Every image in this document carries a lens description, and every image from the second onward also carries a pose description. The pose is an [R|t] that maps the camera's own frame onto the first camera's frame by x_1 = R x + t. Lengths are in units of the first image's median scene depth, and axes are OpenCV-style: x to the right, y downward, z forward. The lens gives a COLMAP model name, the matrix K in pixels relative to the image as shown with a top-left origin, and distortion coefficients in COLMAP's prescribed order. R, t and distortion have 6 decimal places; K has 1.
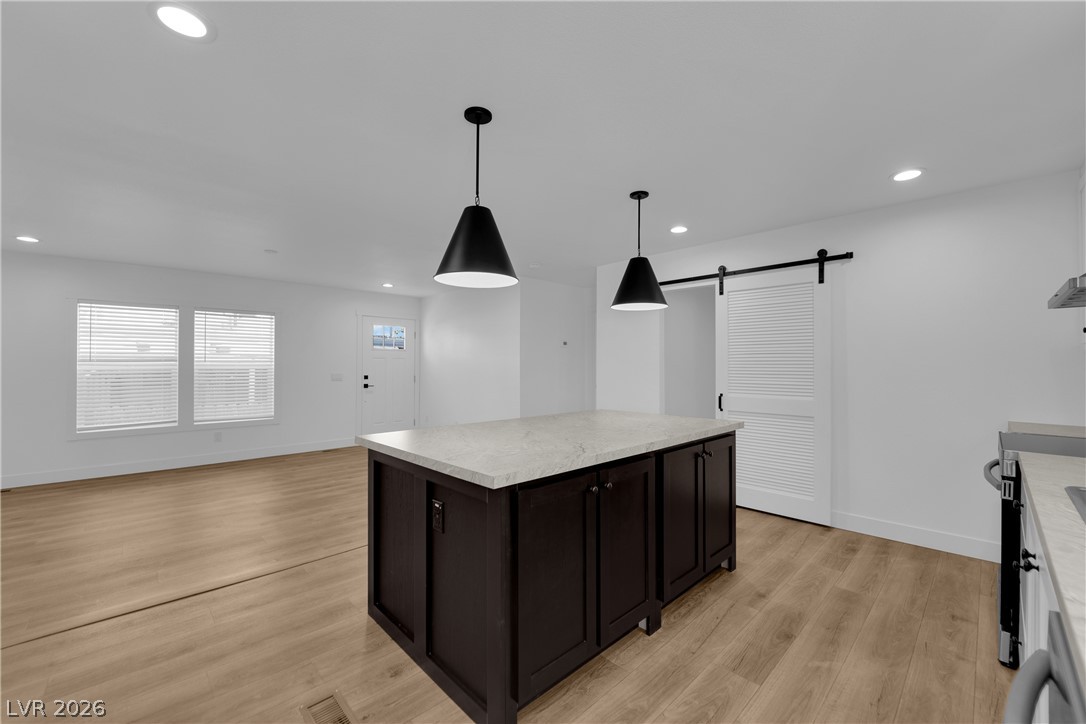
lens RADIAL K [[439.7, 0, 535.0], [0, 439.7, 360.6], [0, 0, 1]] dist [-0.013912, 0.000135]
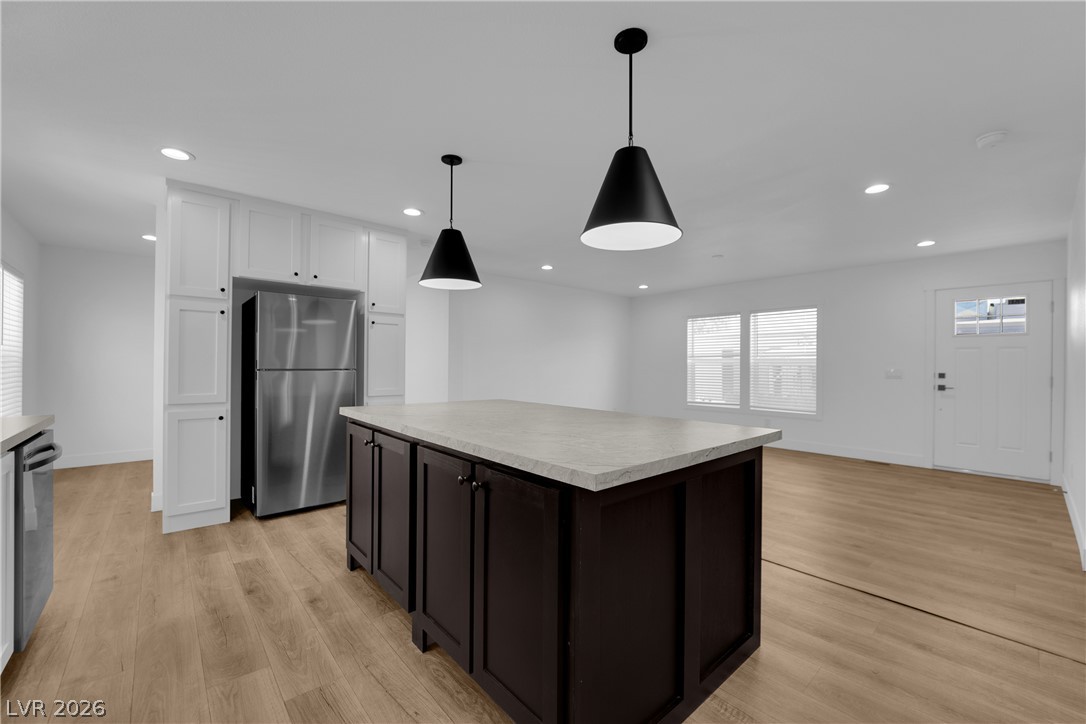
lens RADIAL K [[439.7, 0, 541.6], [0, 439.7, 363.3], [0, 0, 1]] dist [-0.013912, 0.000135]
pose [[-0.043526, -0.003760, -0.999045, 0.504772], [0.007052, 0.999967, -0.004070, 0.024565], [0.999027, -0.007222, -0.043498, 0.548501]]
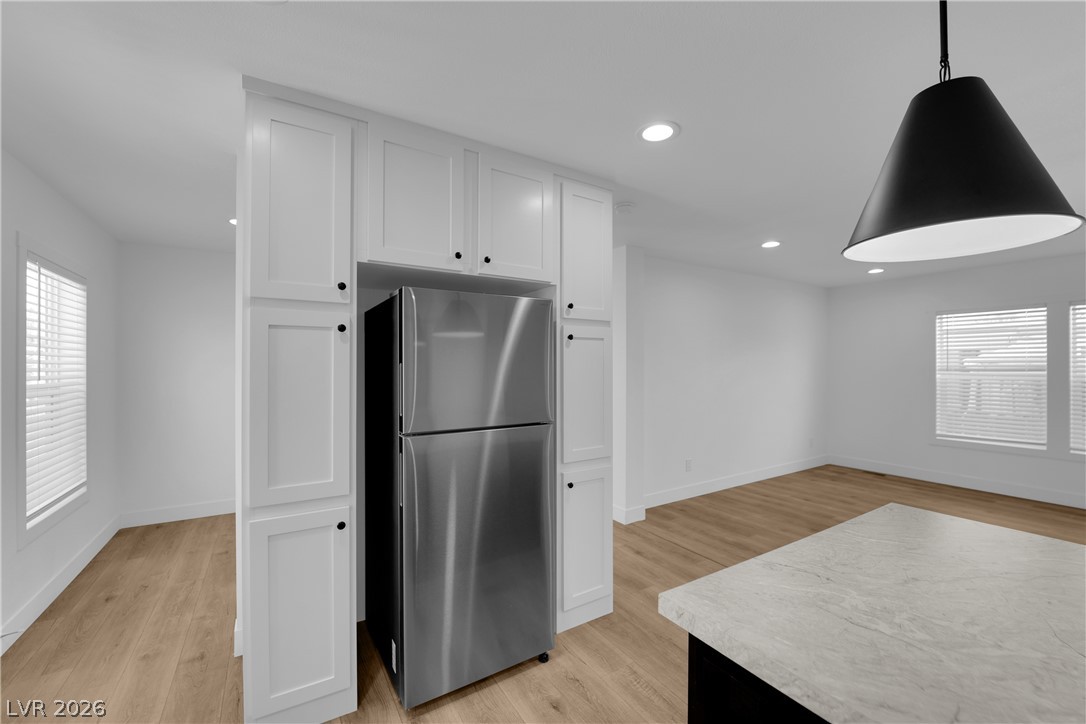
lens RADIAL K [[439.7, 0, 543.4], [0, 439.7, 361.9], [0, 0, 1]] dist [-0.013912, 0.000135]
pose [[-0.201611, -0.004991, -0.979453, 0.179707], [0.015567, 0.999844, -0.008299, -0.025979], [0.979342, -0.016920, -0.201502, 0.267853]]
